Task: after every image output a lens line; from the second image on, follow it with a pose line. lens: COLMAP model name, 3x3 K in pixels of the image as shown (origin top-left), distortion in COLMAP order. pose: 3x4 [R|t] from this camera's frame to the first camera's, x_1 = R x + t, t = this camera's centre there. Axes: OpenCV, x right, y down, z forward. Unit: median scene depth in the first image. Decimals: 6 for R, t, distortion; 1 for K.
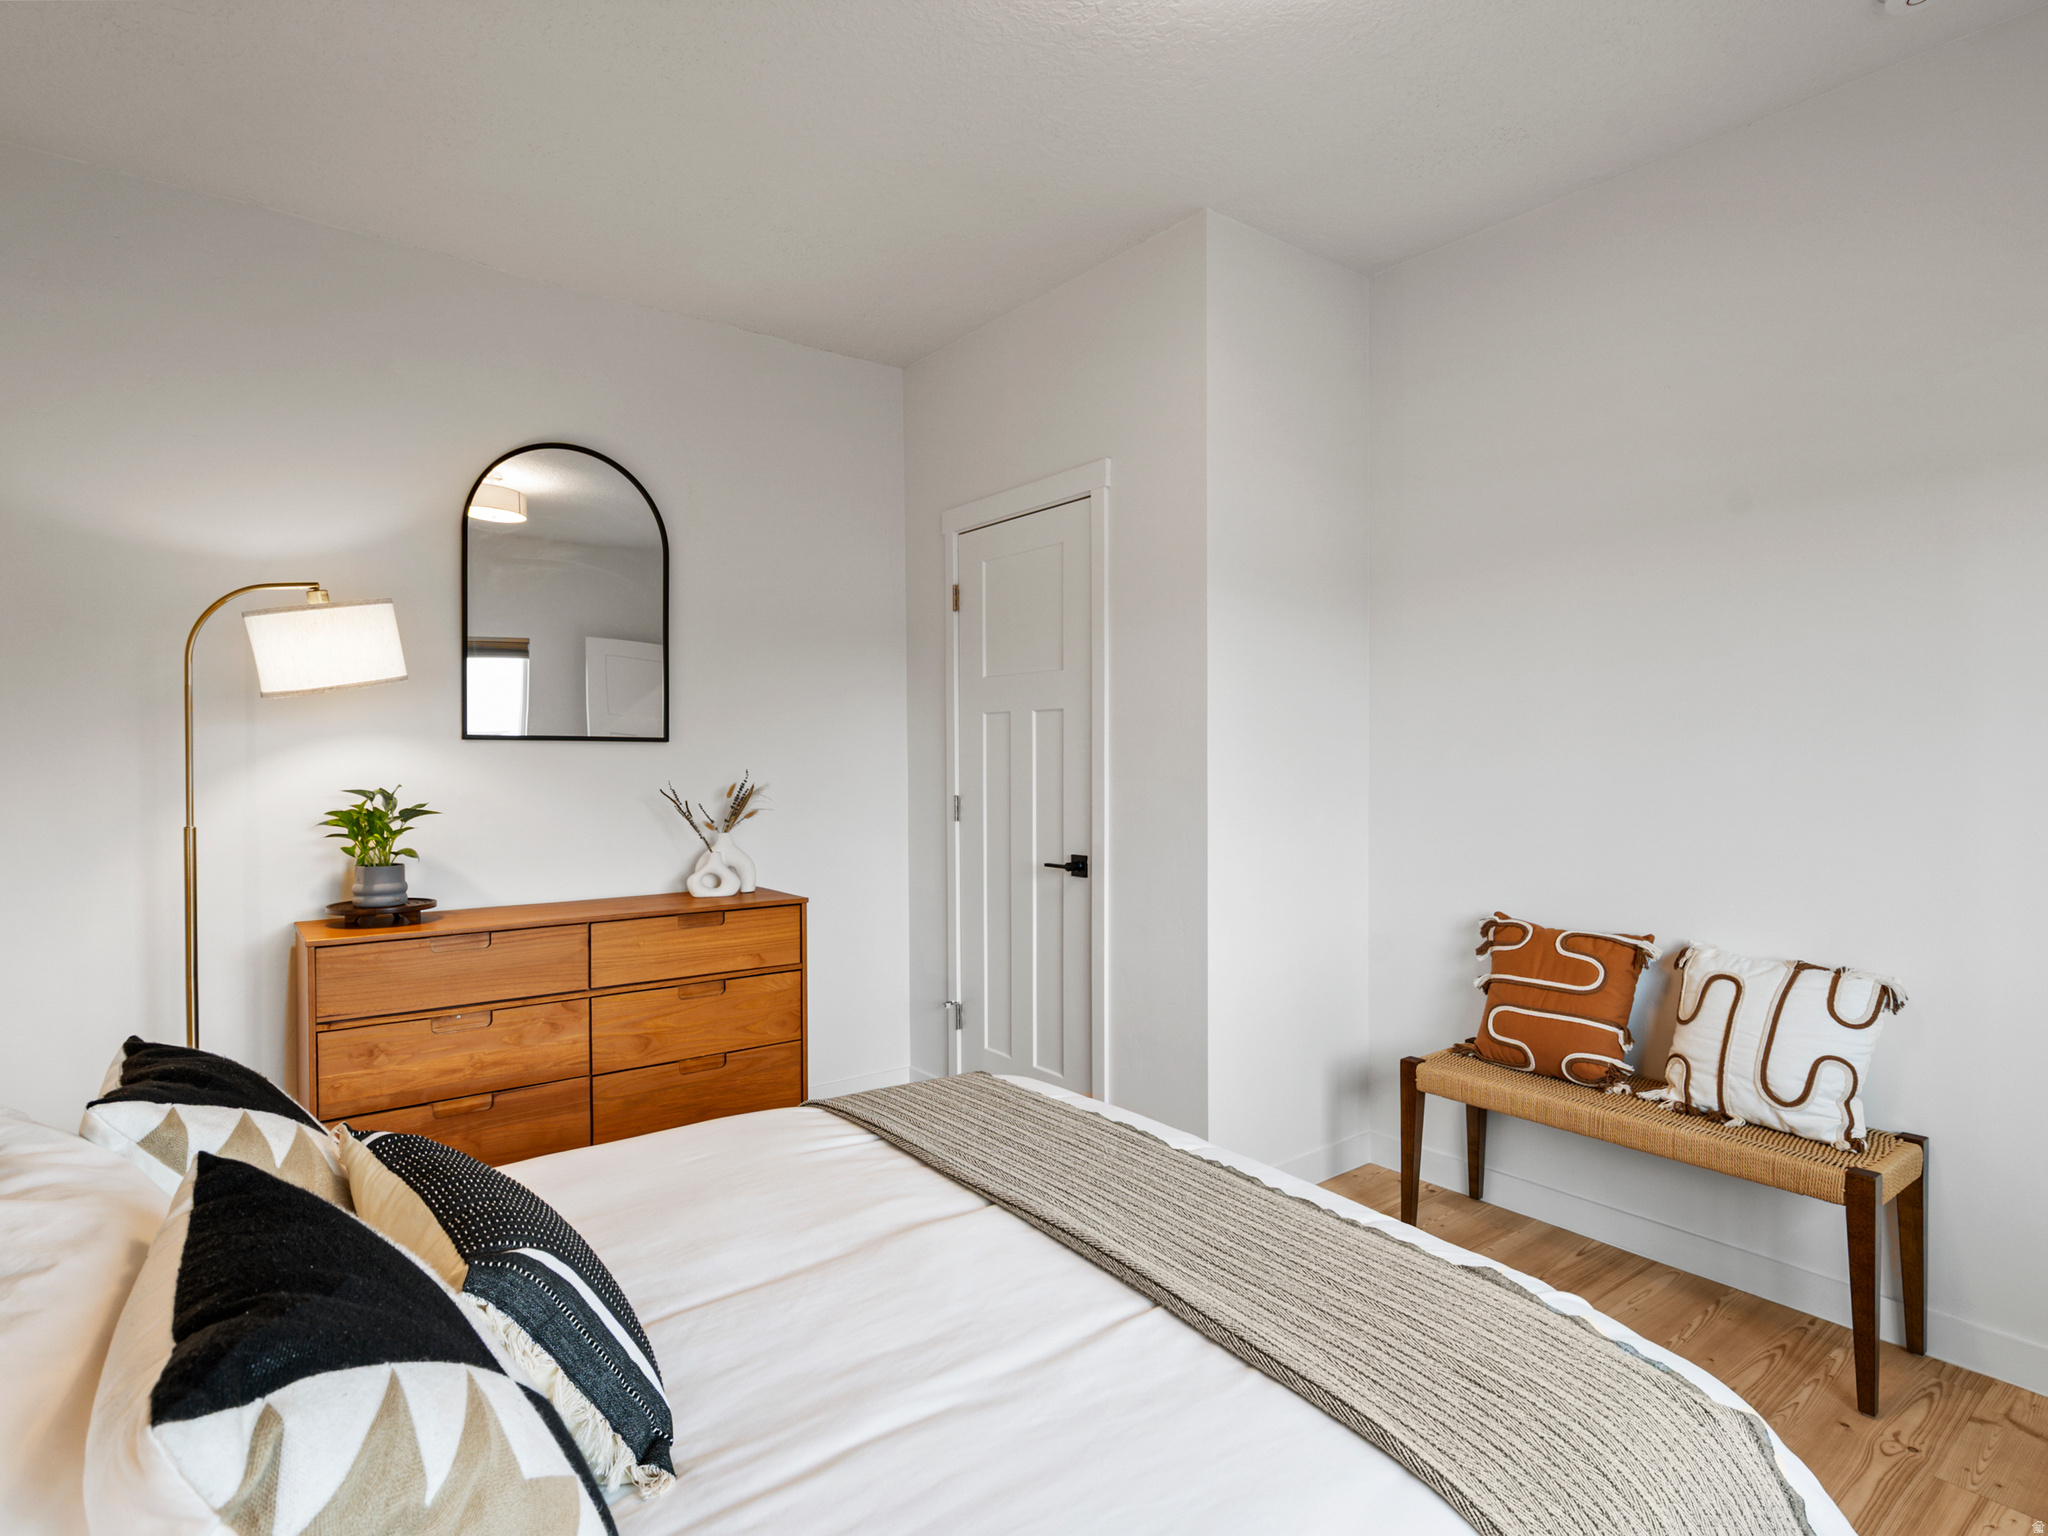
lens RADIAL K [[1074.2, 0, 1016.9], [0, 1074.2, 767.8], [0, 0, 1]] dist [0.004309, 0.001840]
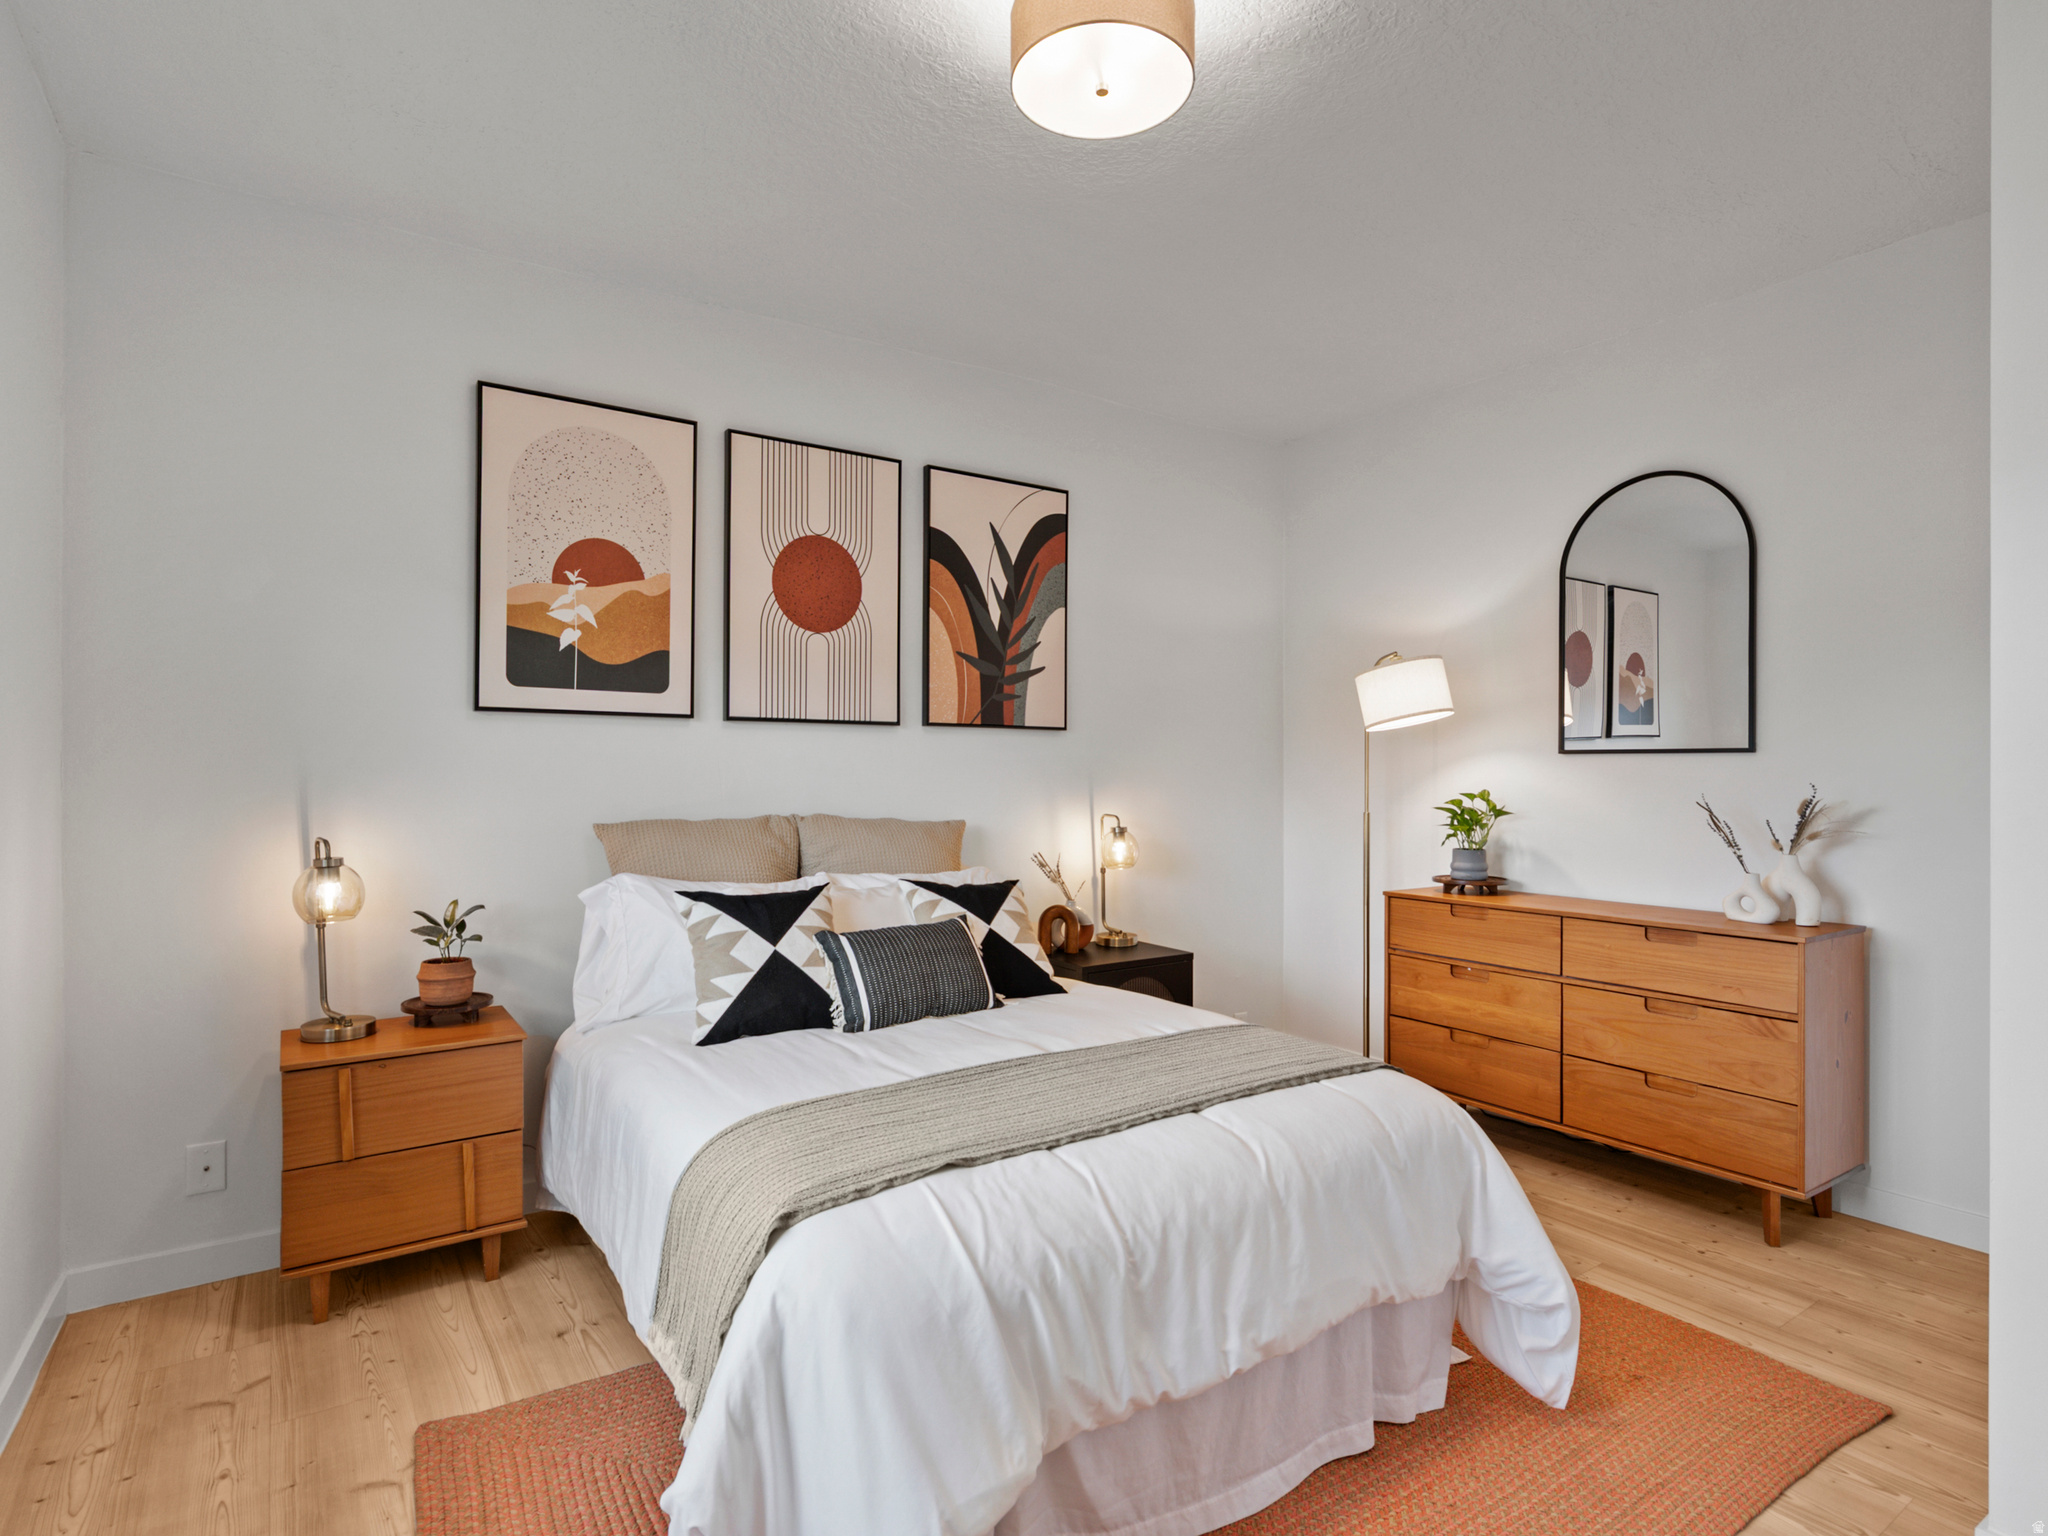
lens RADIAL K [[1074.2, 0, 1016.9], [0, 1074.2, 767.8], [0, 0, 1]] dist [0.004309, 0.001840]
pose [[-0.048208, 0.003135, -0.998832, 0.864155], [-0.001545, 0.999994, 0.003213, -0.016213], [0.998836, 0.001698, -0.048203, 0.555586]]
